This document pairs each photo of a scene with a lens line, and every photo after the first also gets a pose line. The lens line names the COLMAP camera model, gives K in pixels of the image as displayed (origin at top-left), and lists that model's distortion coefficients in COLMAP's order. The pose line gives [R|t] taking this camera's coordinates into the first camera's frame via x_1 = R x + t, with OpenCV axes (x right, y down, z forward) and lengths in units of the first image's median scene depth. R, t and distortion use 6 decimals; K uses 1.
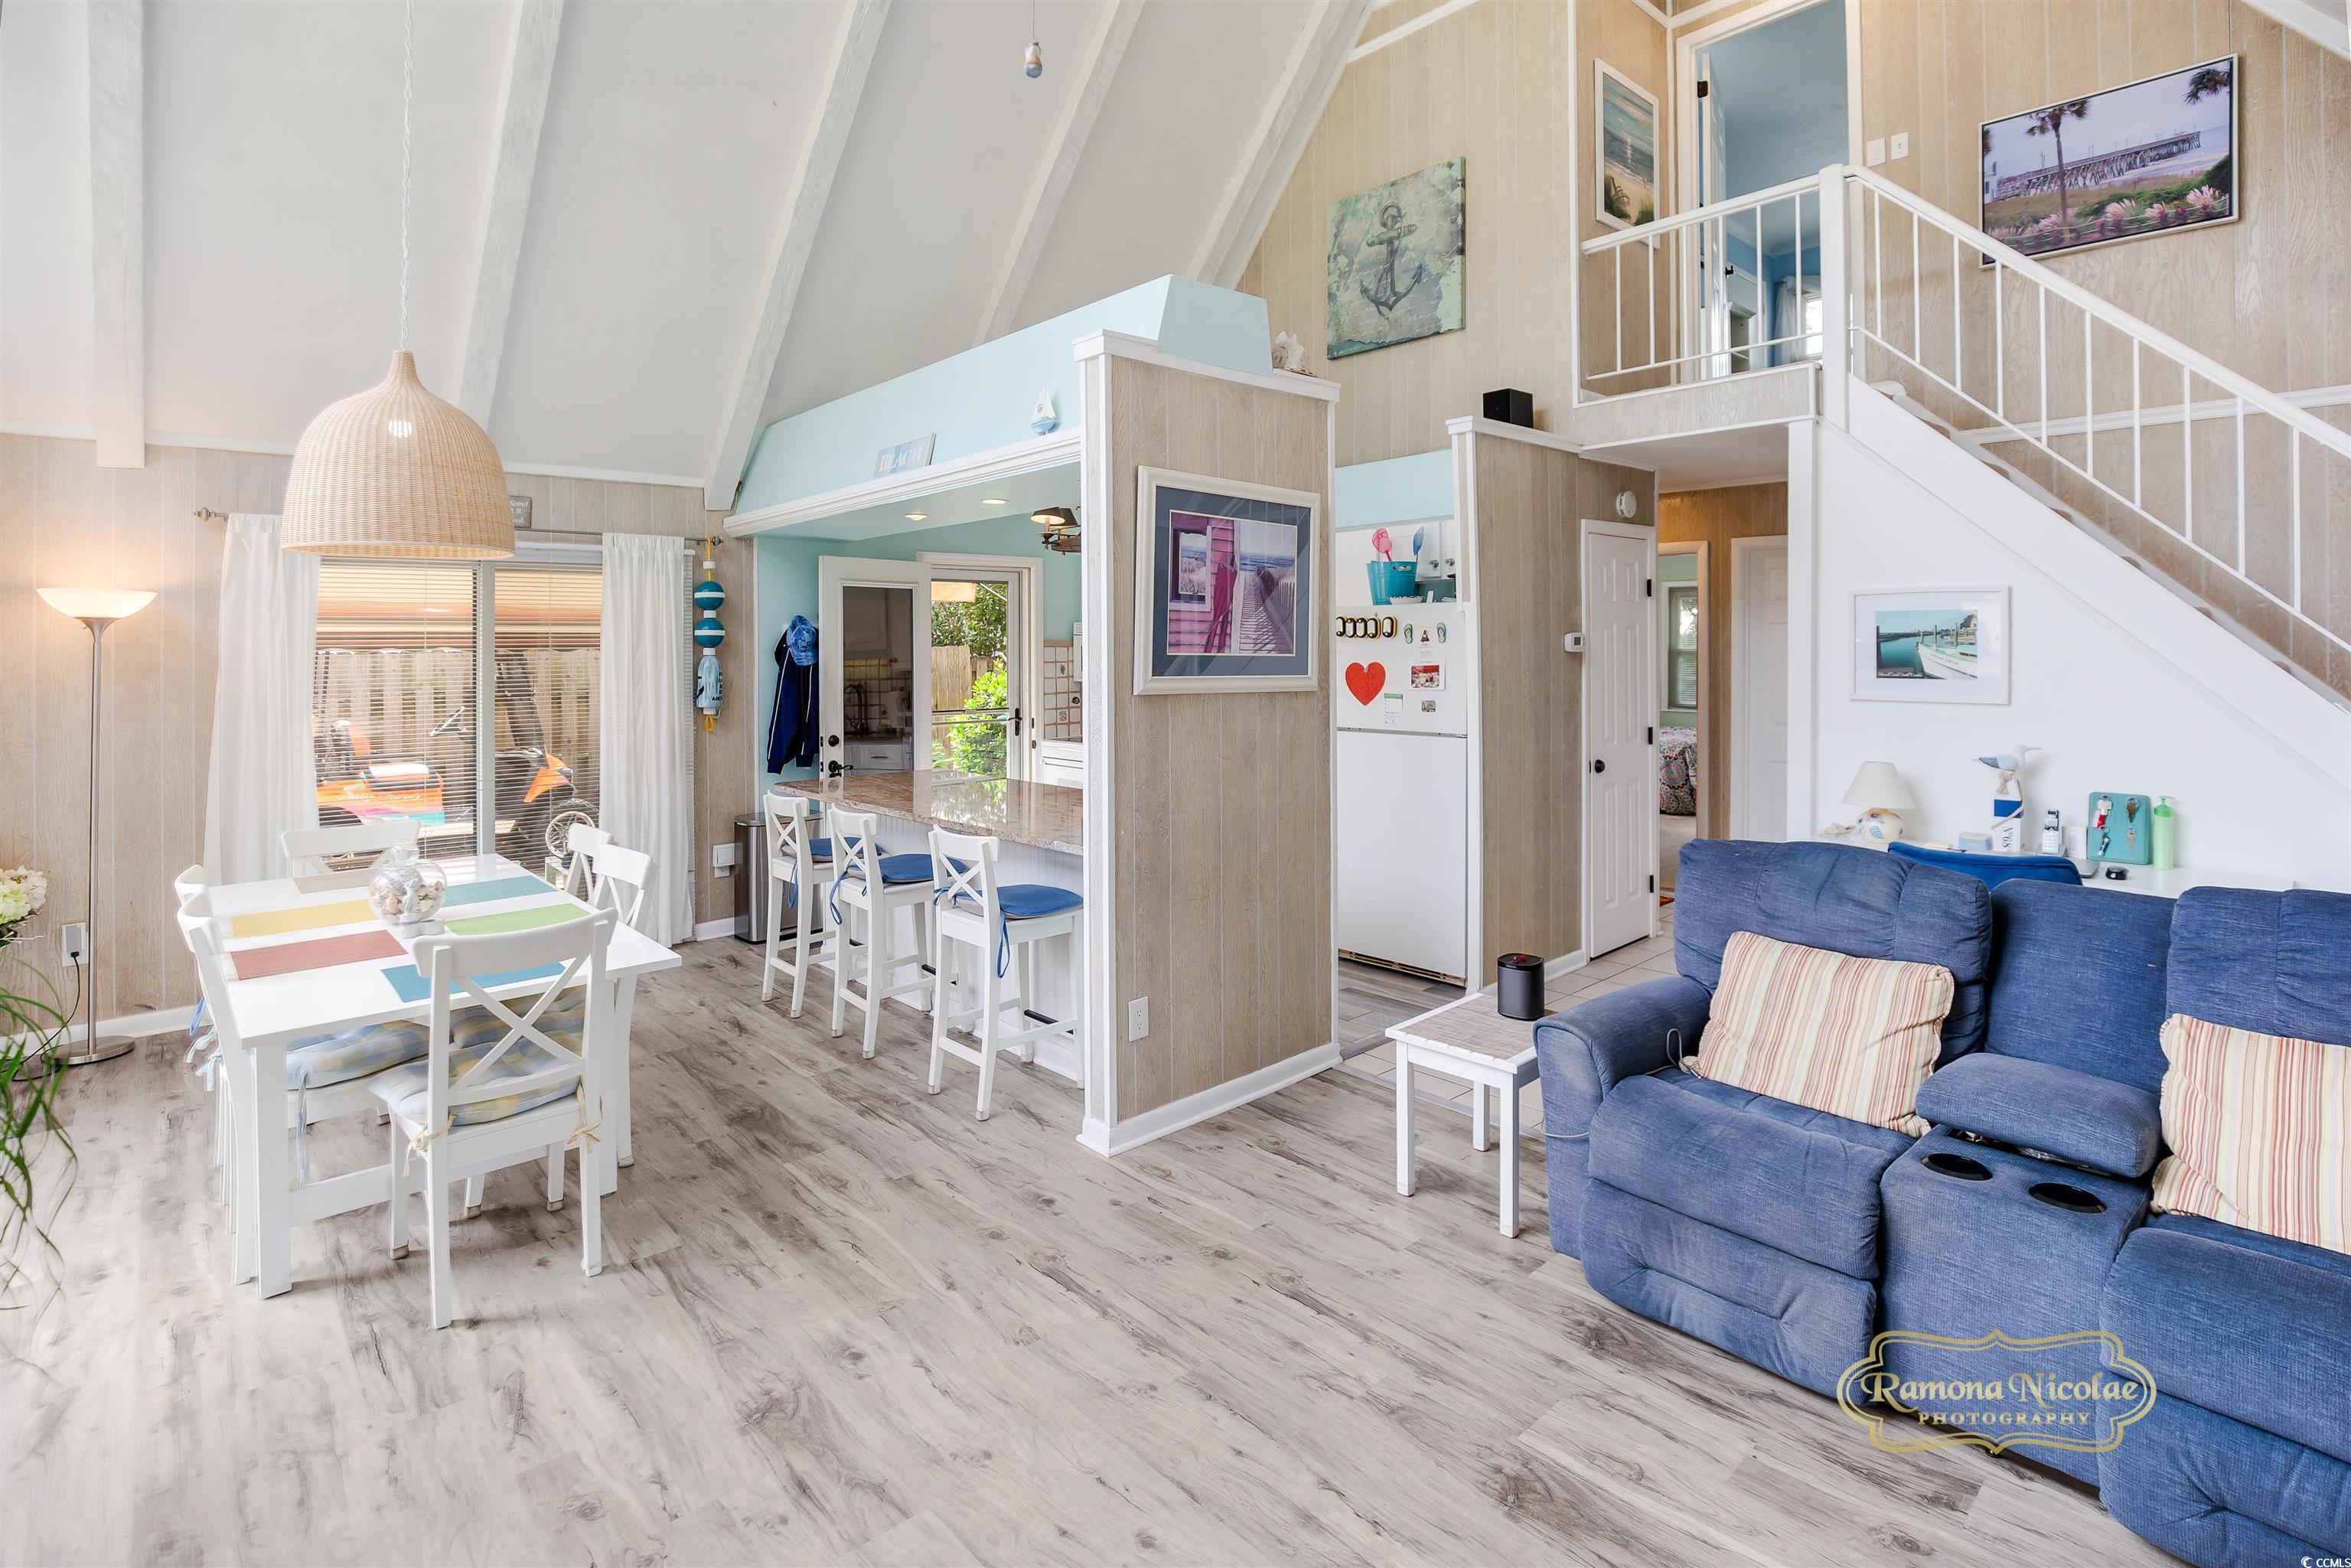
lens RADIAL K [[1120.0, 0, 1168.3], [0, 1120.0, 646.4], [0, 0, 1]] dist [-0.022641, 0.000210]
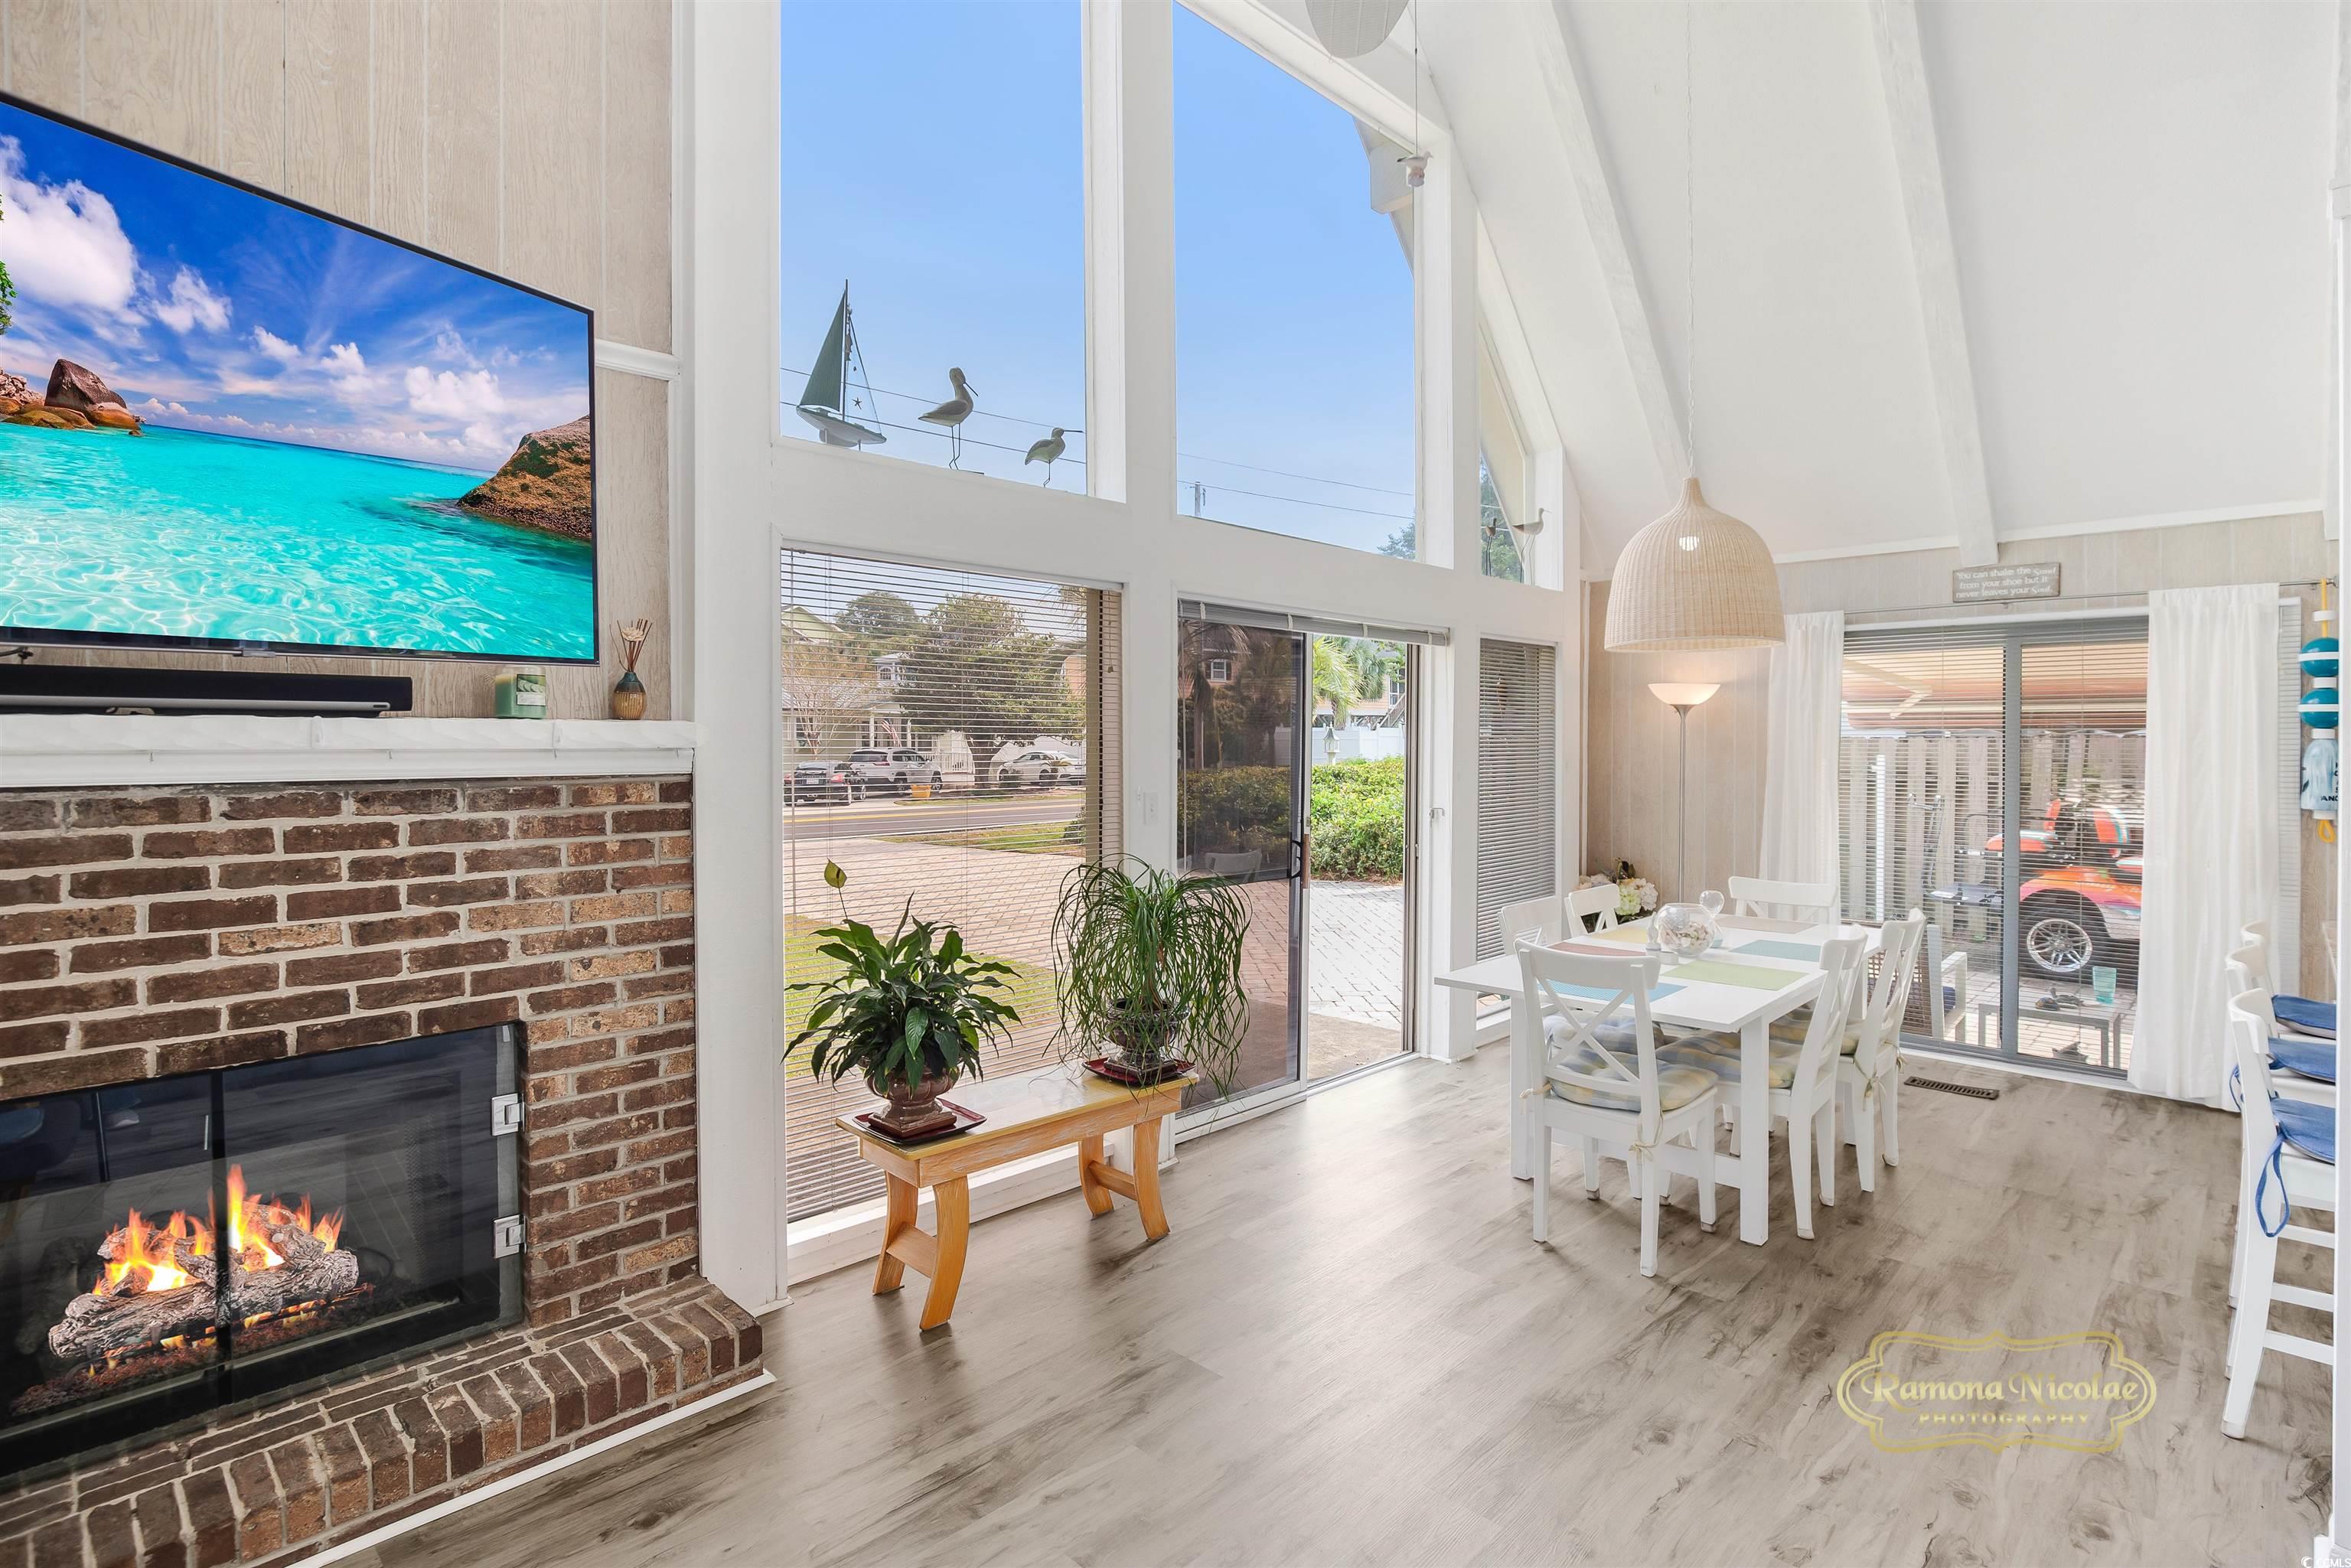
lens RADIAL K [[1150.5, 0, 1179.9], [0, 1150.5, 744.8], [0, 0, 1]] dist [-0.028983, 0.008093]
pose [[0.061939, 0.016671, -0.997941, 0.434569], [-0.001958, 0.999861, 0.016582, 0.001884], [0.998078, 0.000927, 0.061963, 0.315243]]
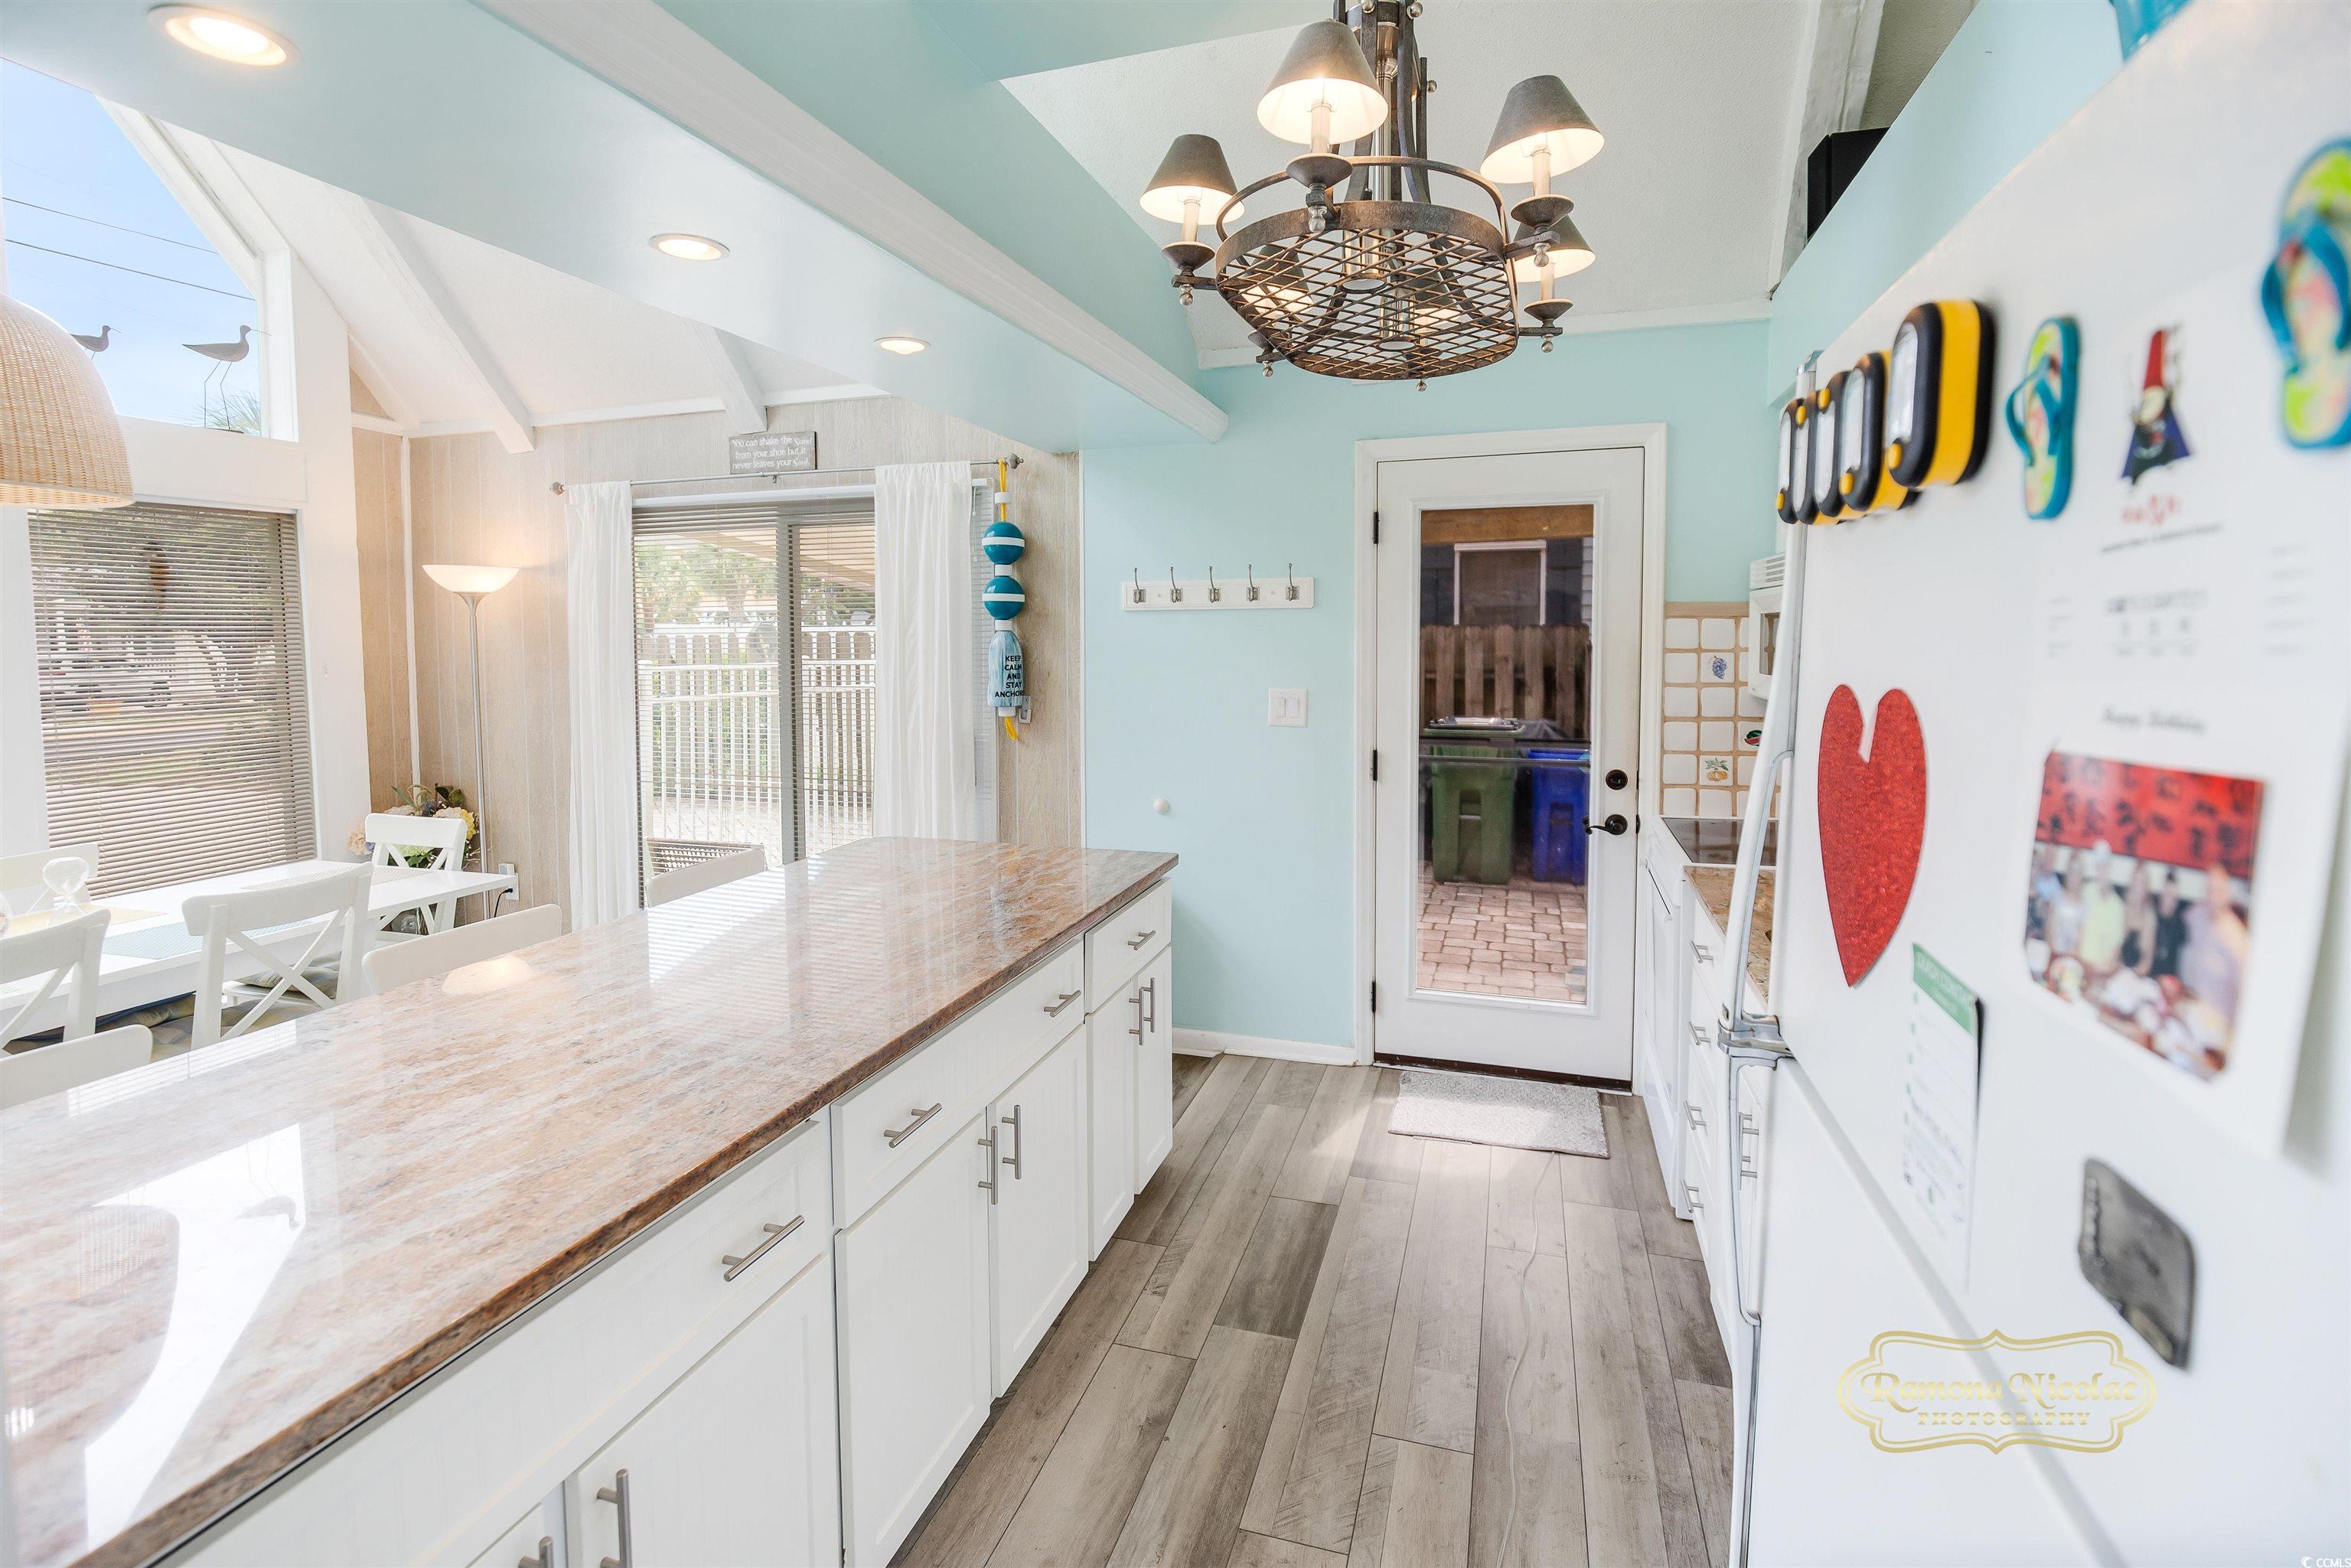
lens RADIAL K [[1090.8, 0, 1180.9], [0, 1090.8, 718.3], [0, 0, 1]] dist [-0.017811, 0.000067]
pose [[0.511813, 0.074301, -0.855878, 0.351856], [-0.001816, 0.996344, 0.085410, 0.007122], [0.859095, -0.042160, 0.510077, 1.151567]]
